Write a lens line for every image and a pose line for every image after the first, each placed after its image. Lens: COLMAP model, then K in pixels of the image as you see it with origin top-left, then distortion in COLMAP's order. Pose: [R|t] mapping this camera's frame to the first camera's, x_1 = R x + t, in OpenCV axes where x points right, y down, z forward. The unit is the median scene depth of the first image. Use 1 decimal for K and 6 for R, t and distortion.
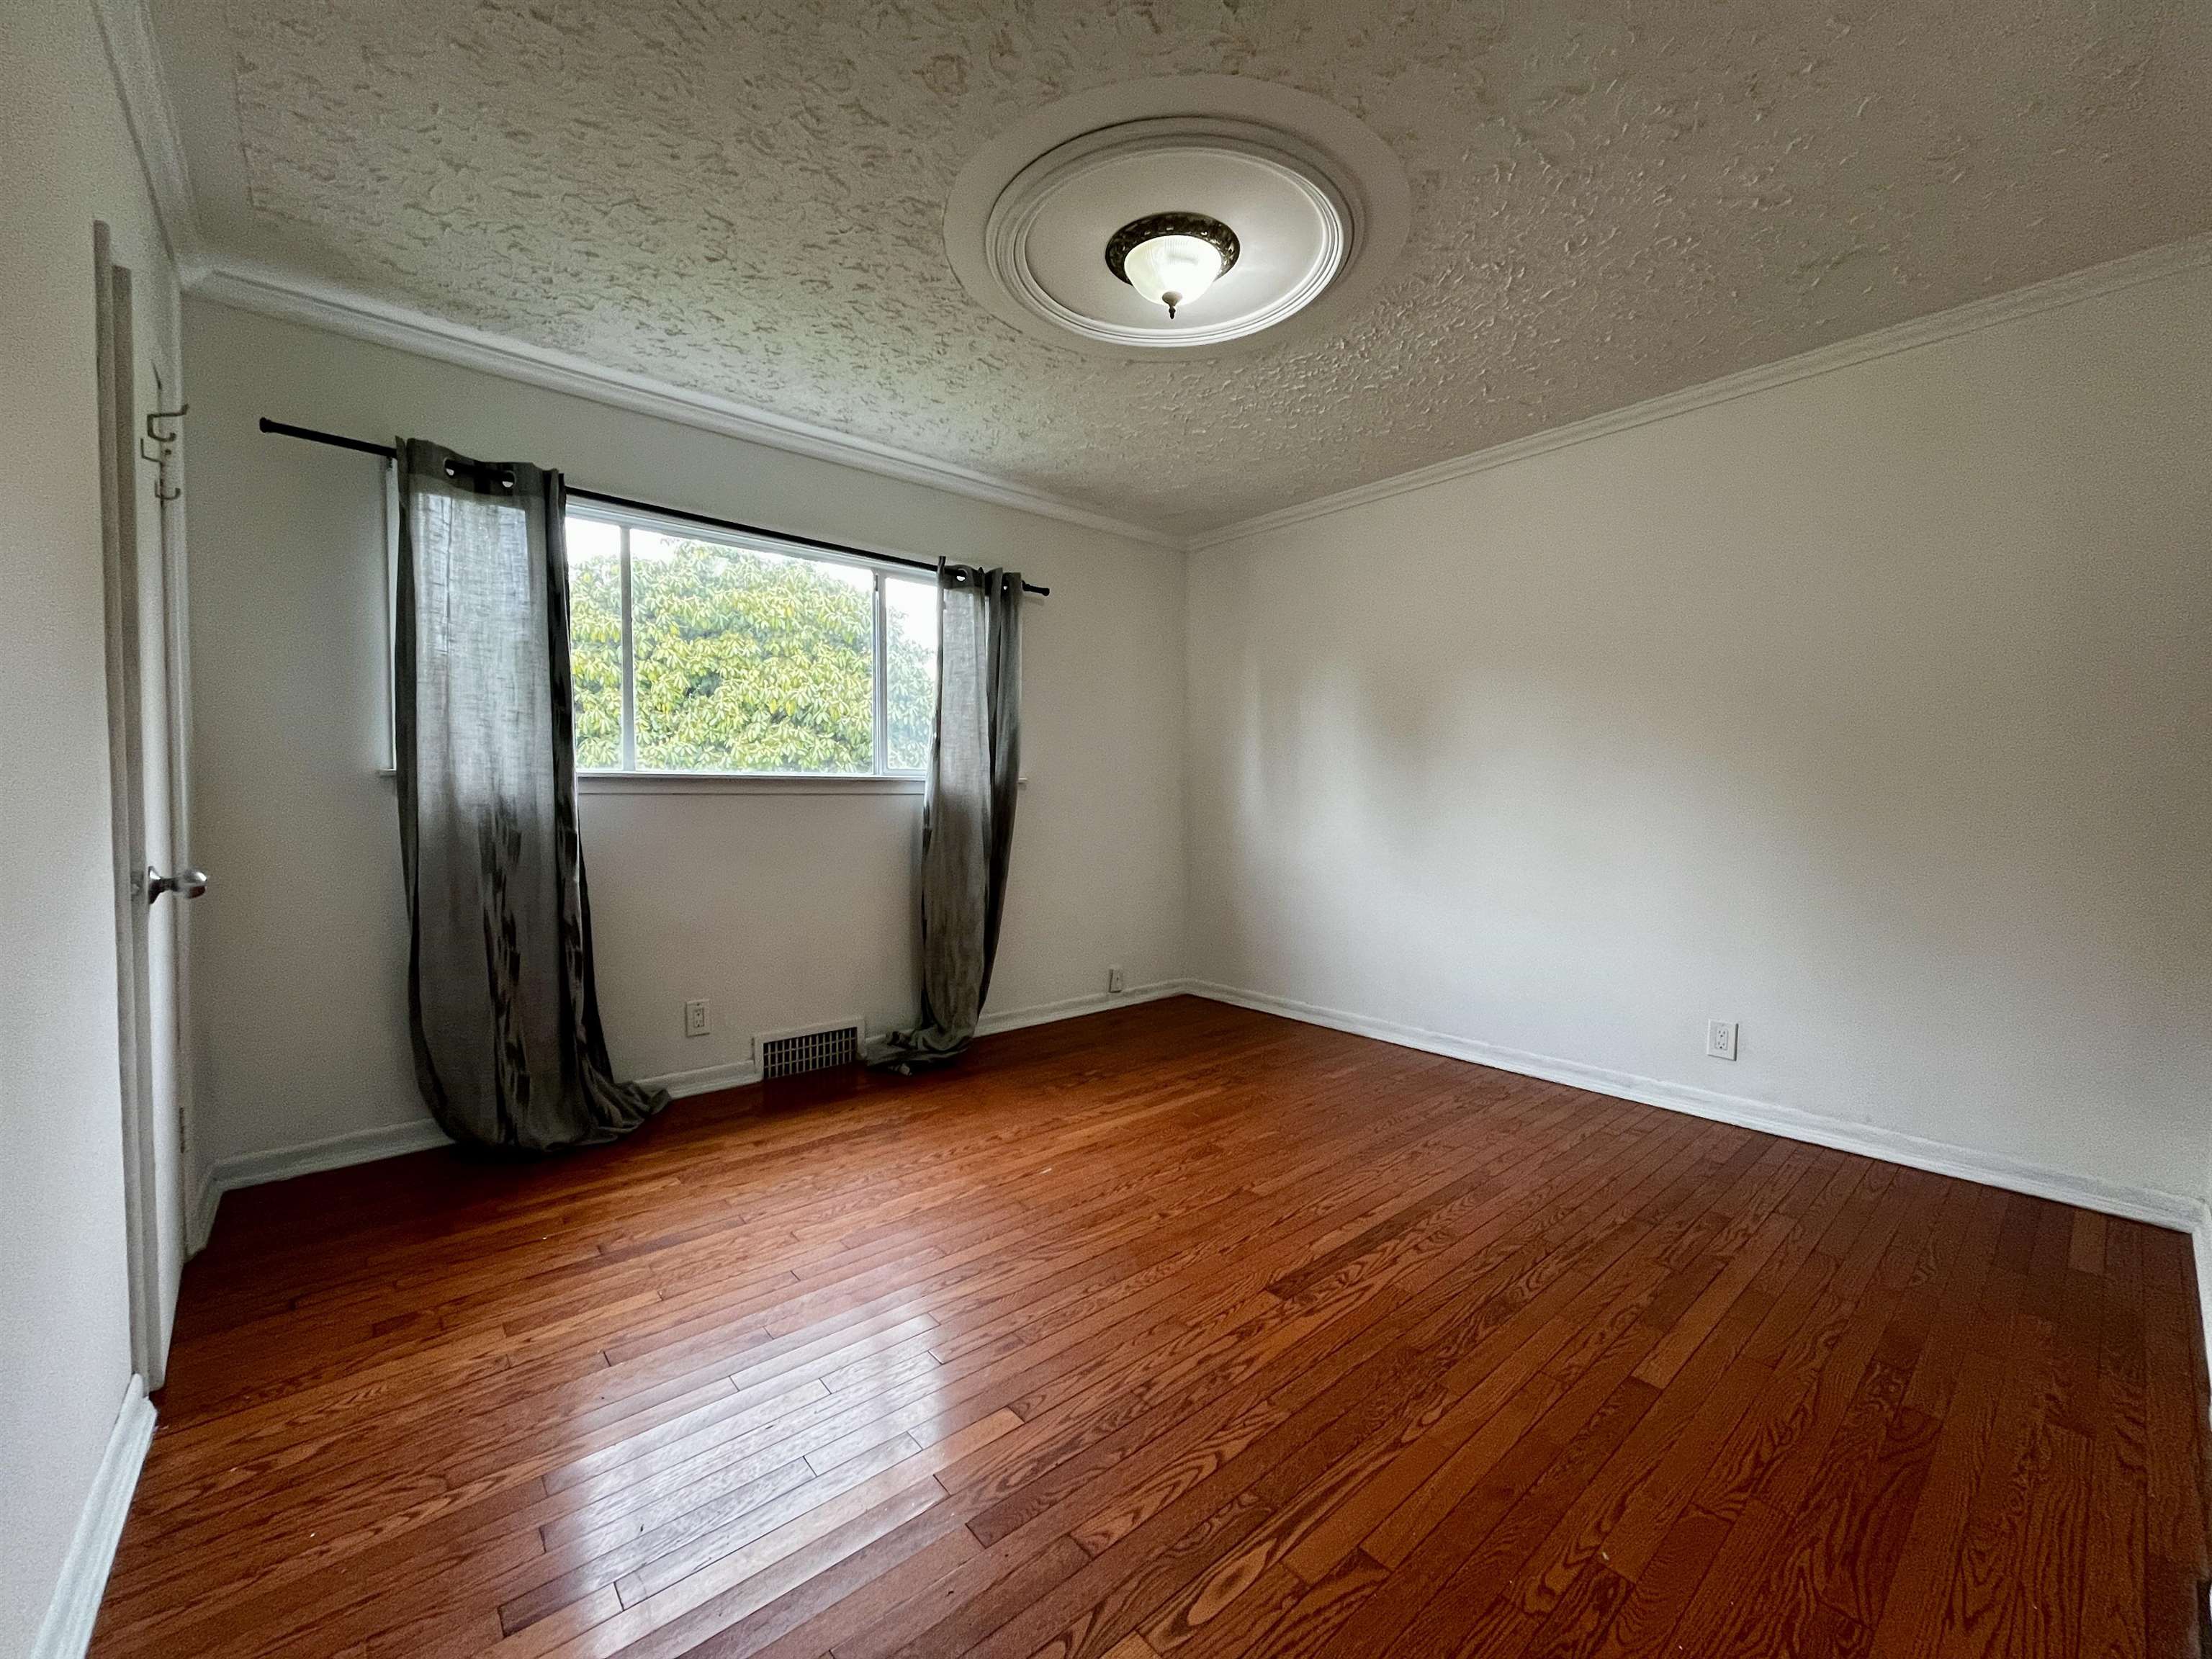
lens RADIAL K [[891.2, 0, 1108.5], [0, 891.2, 826.0], [0, 0, 1]] dist [-0.001226, -0.000375]
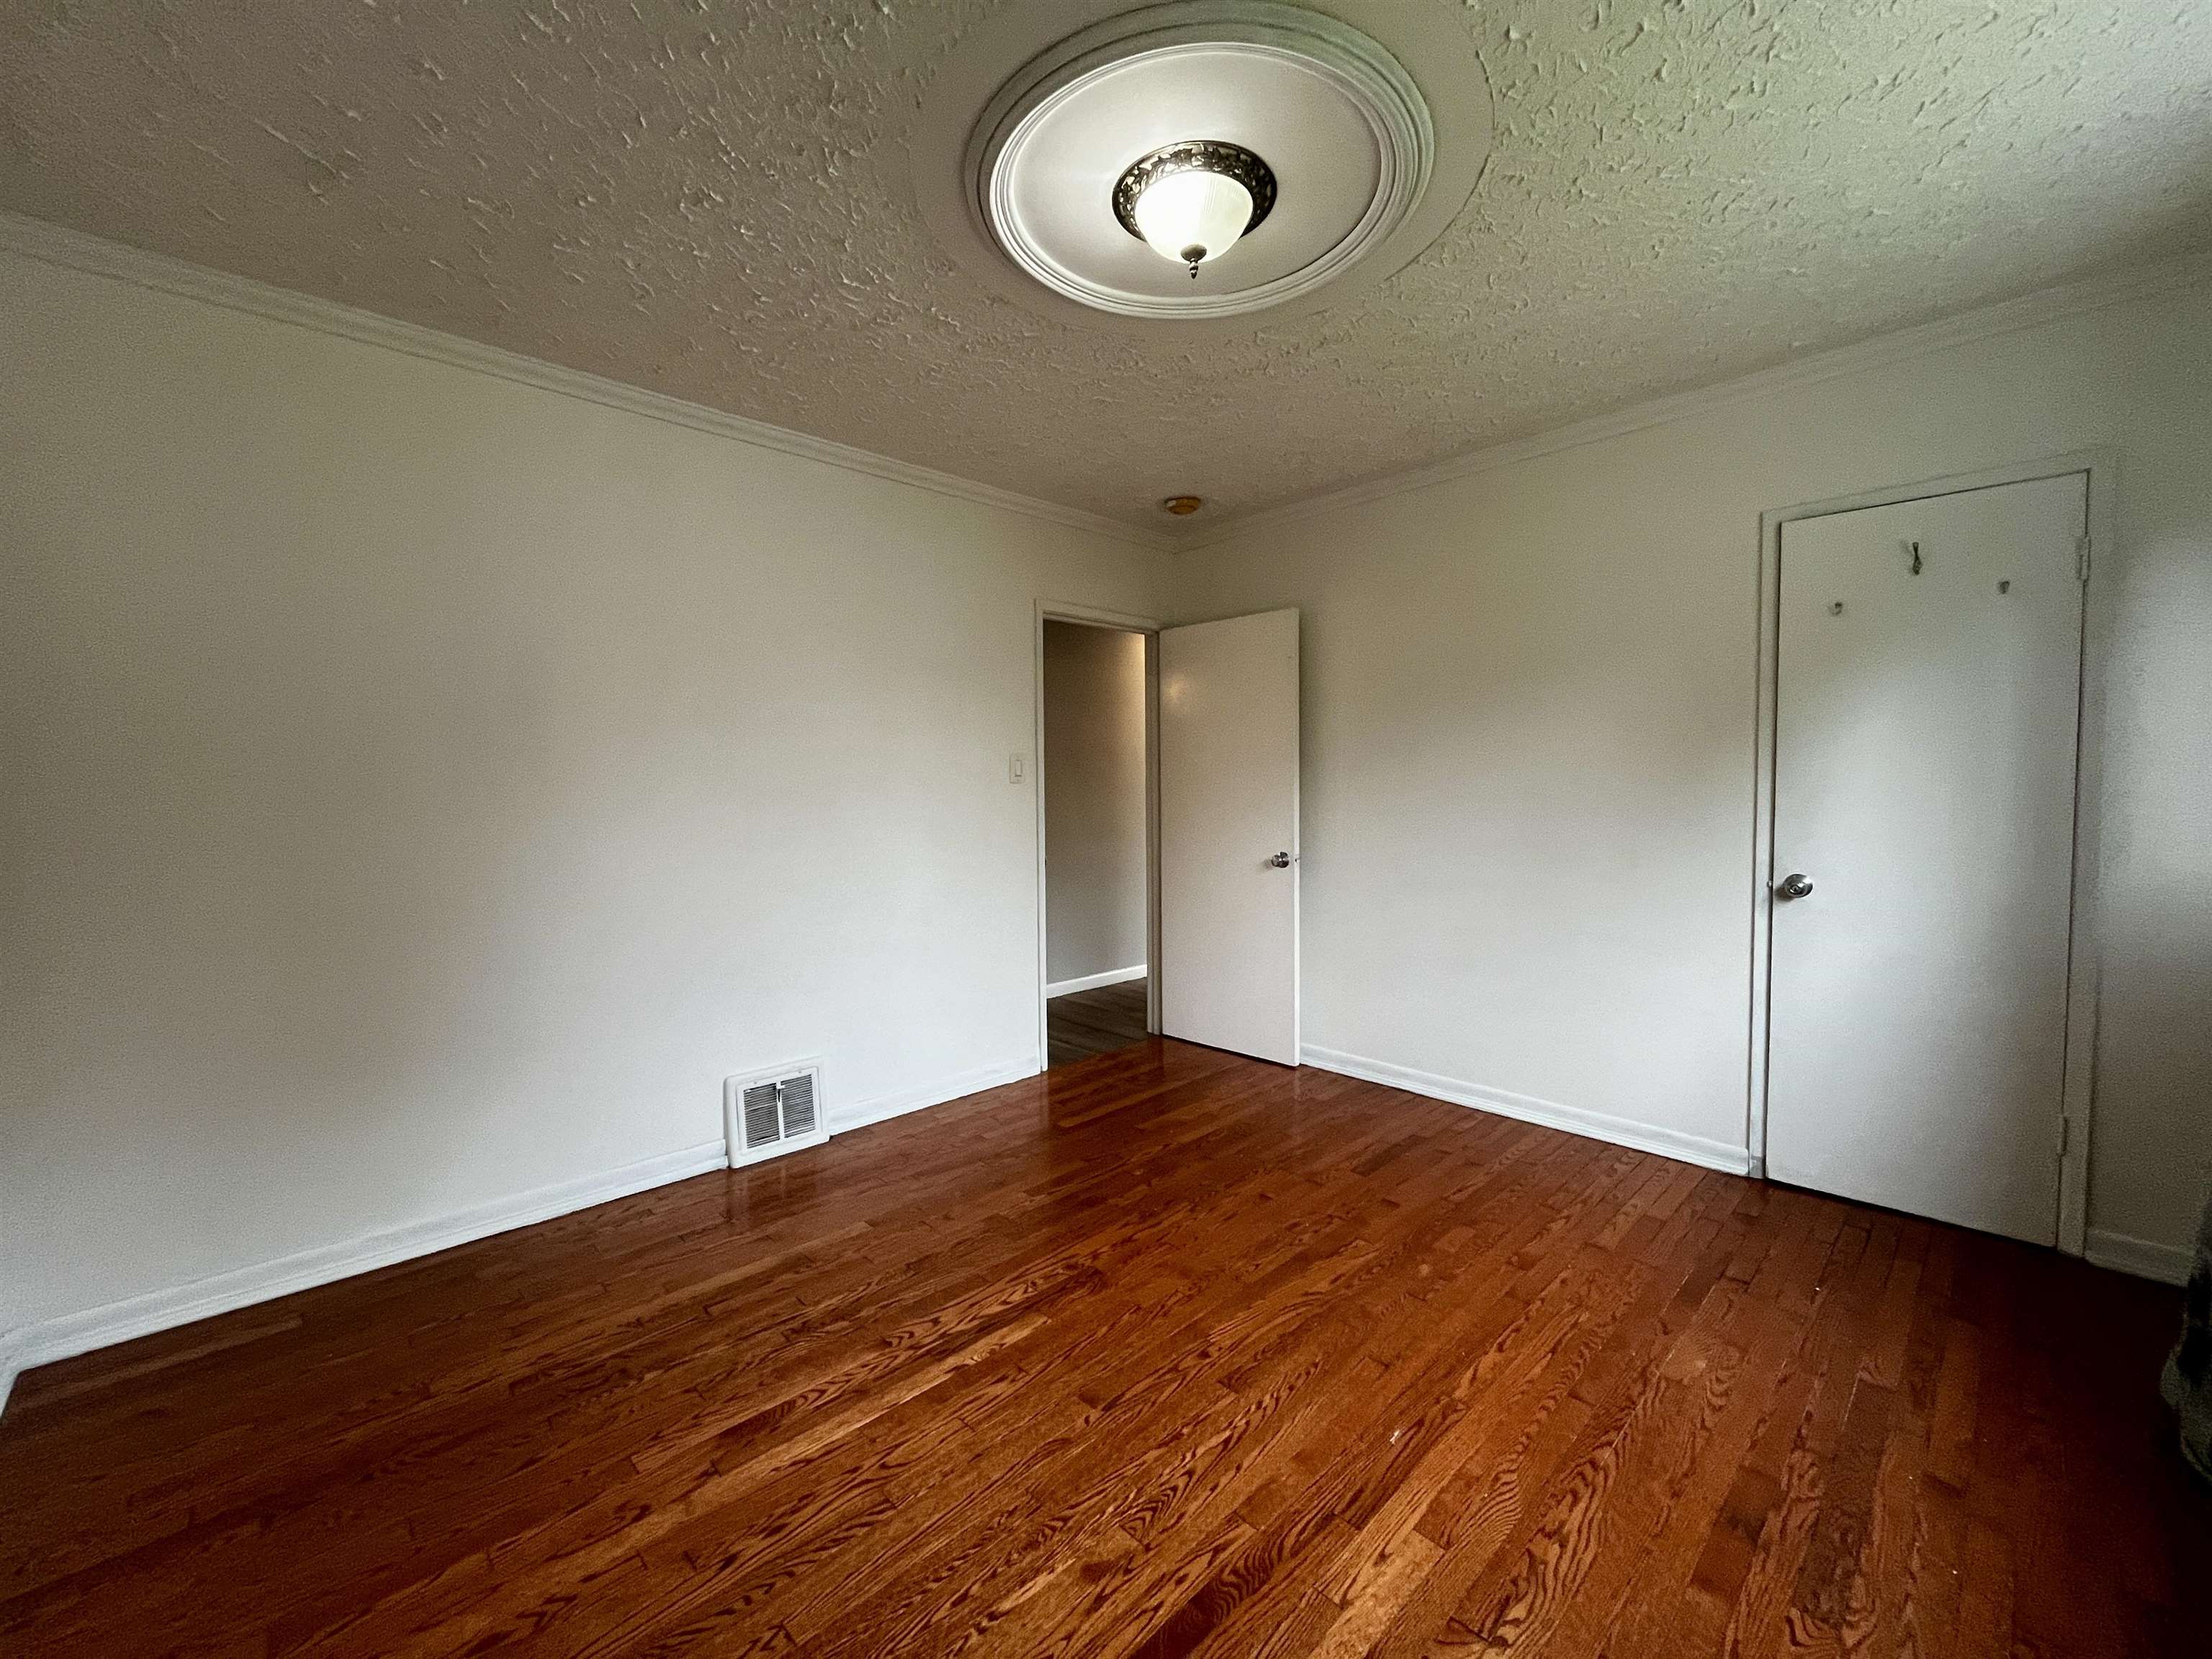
lens RADIAL K [[891.2, 0, 1108.5], [0, 891.2, 826.0], [0, 0, 1]] dist [-0.001226, -0.000375]
pose [[-0.998368, 0.011419, -0.055957, 0.150925], [0.006558, 0.996249, 0.086283, -0.104398], [0.056733, 0.085776, -0.994698, 1.390933]]
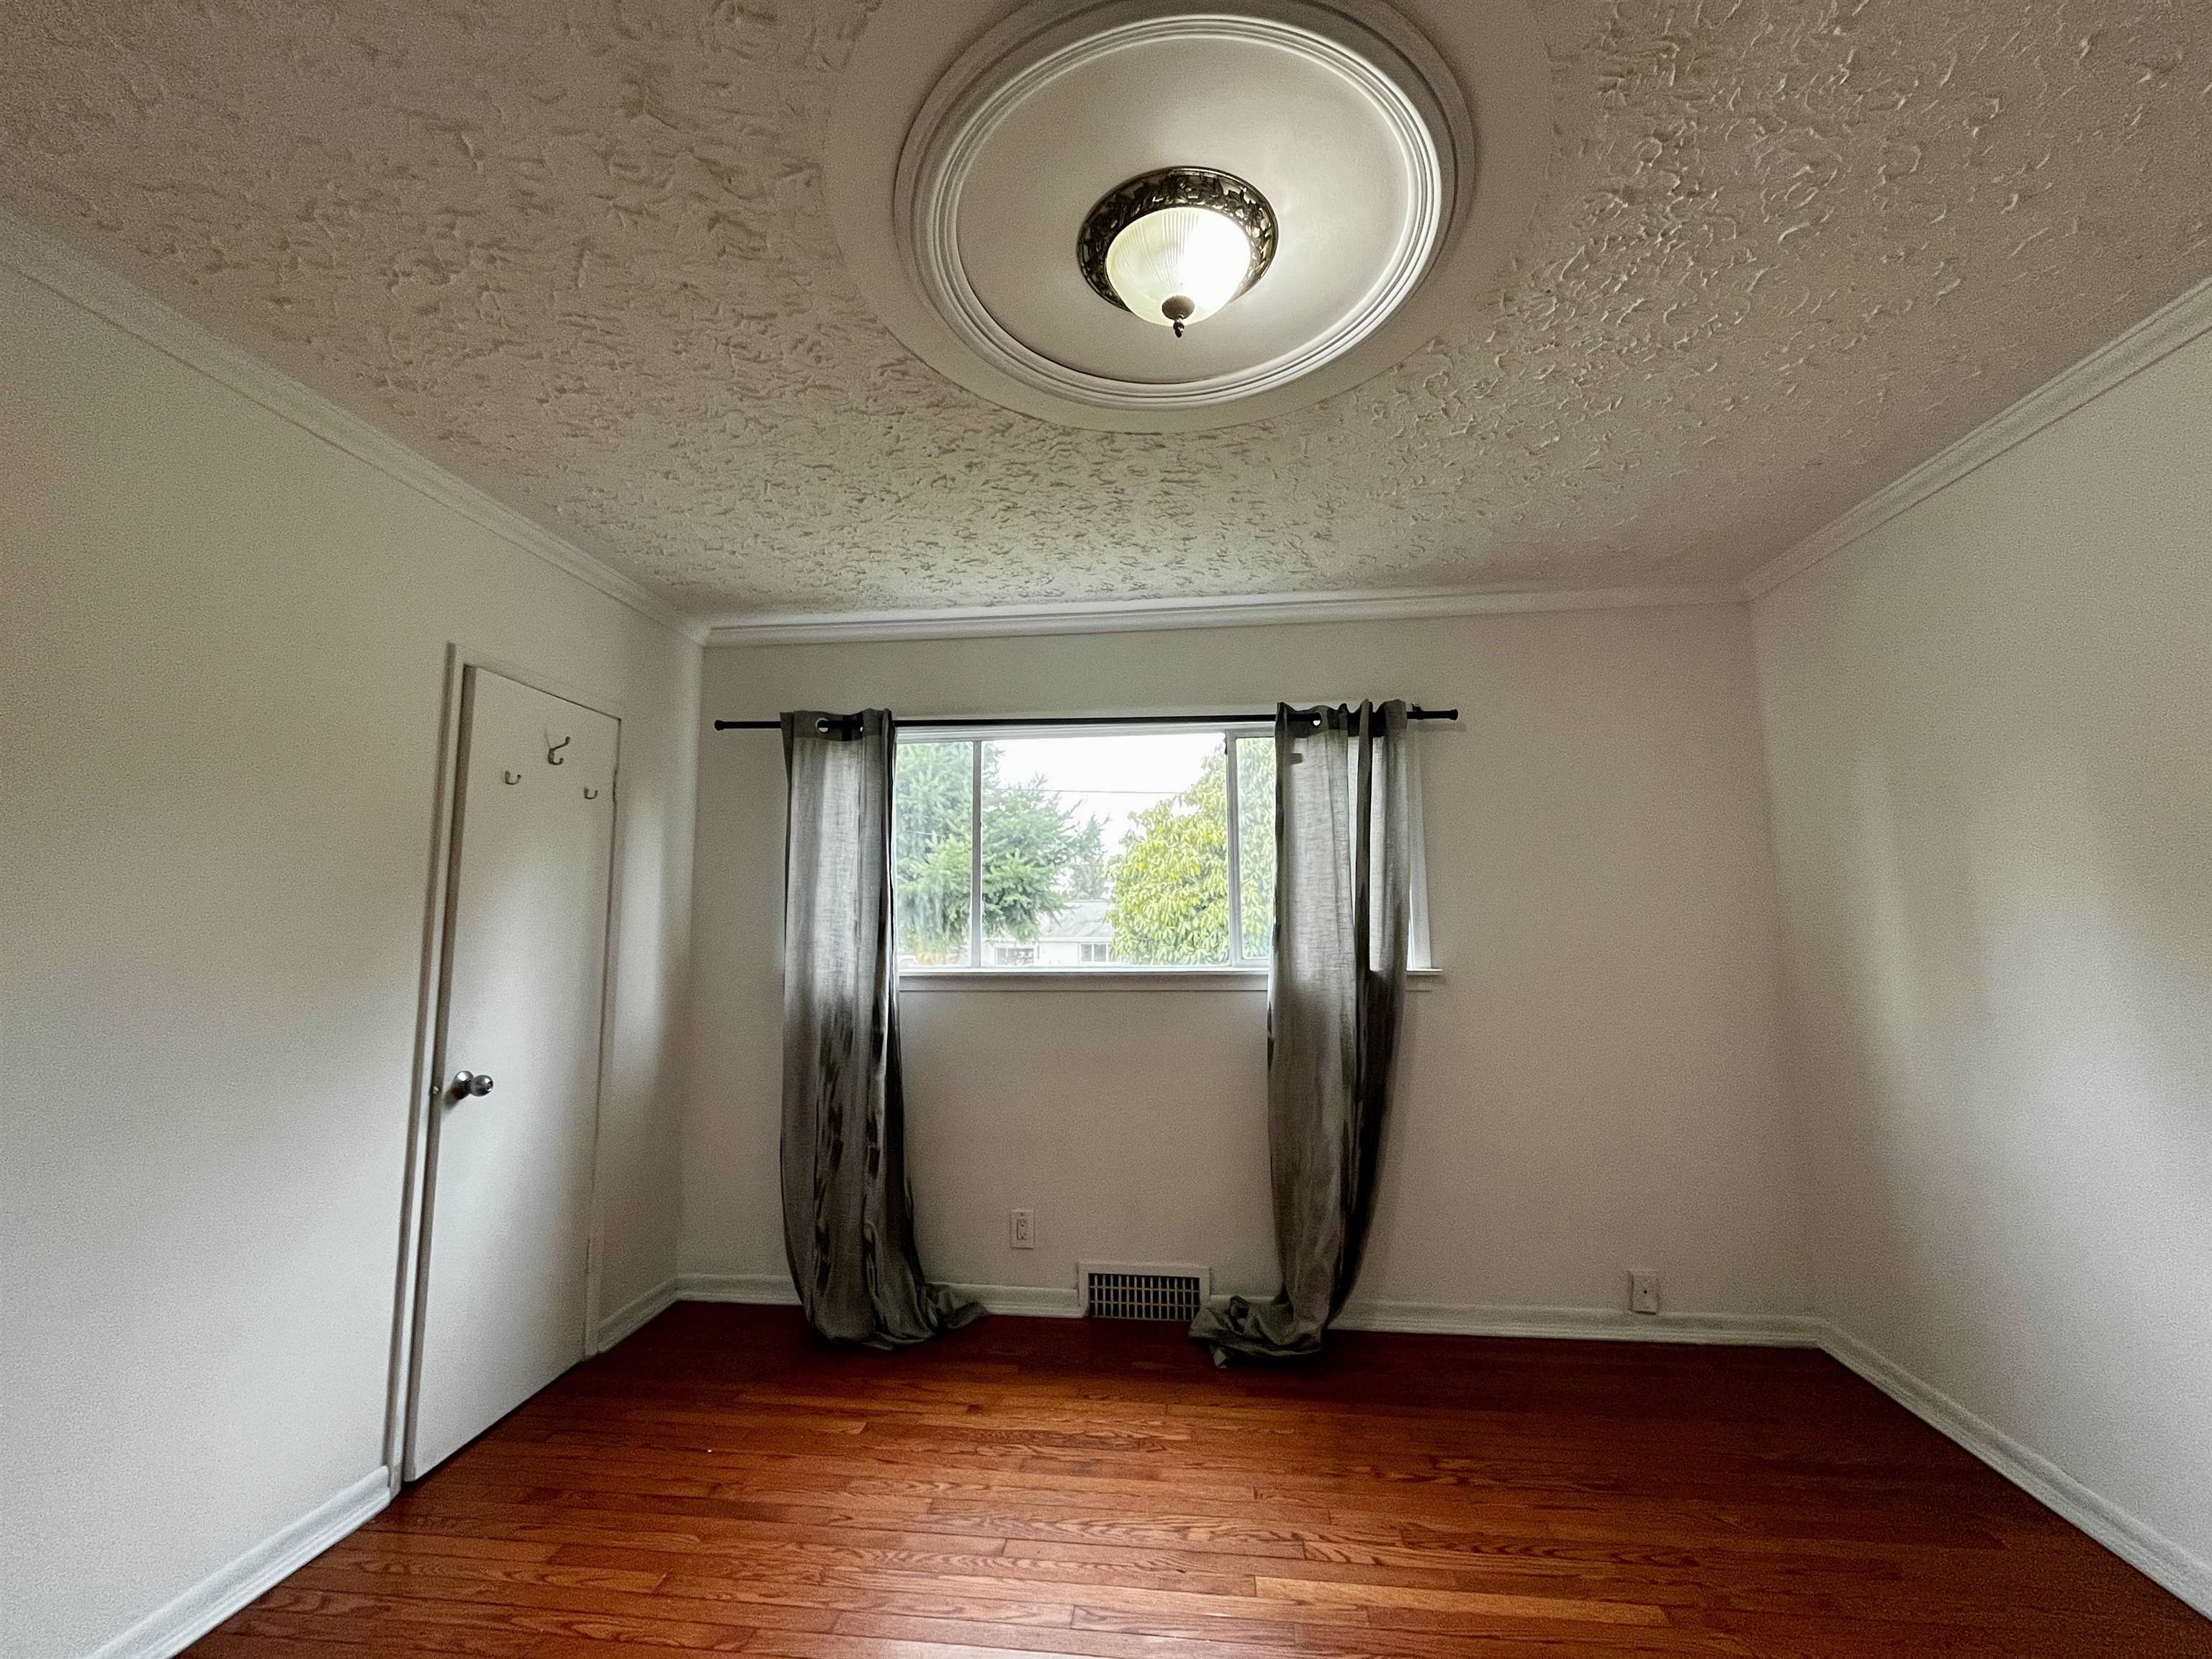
lens RADIAL K [[891.2, 0, 1108.5], [0, 891.2, 826.0], [0, 0, 1]] dist [-0.001226, -0.000375]
pose [[0.677082, -0.091300, -0.730222, 0.365695], [-0.017867, 0.989942, -0.140340, -0.085997], [0.735690, 0.108069, 0.668641, 0.418225]]
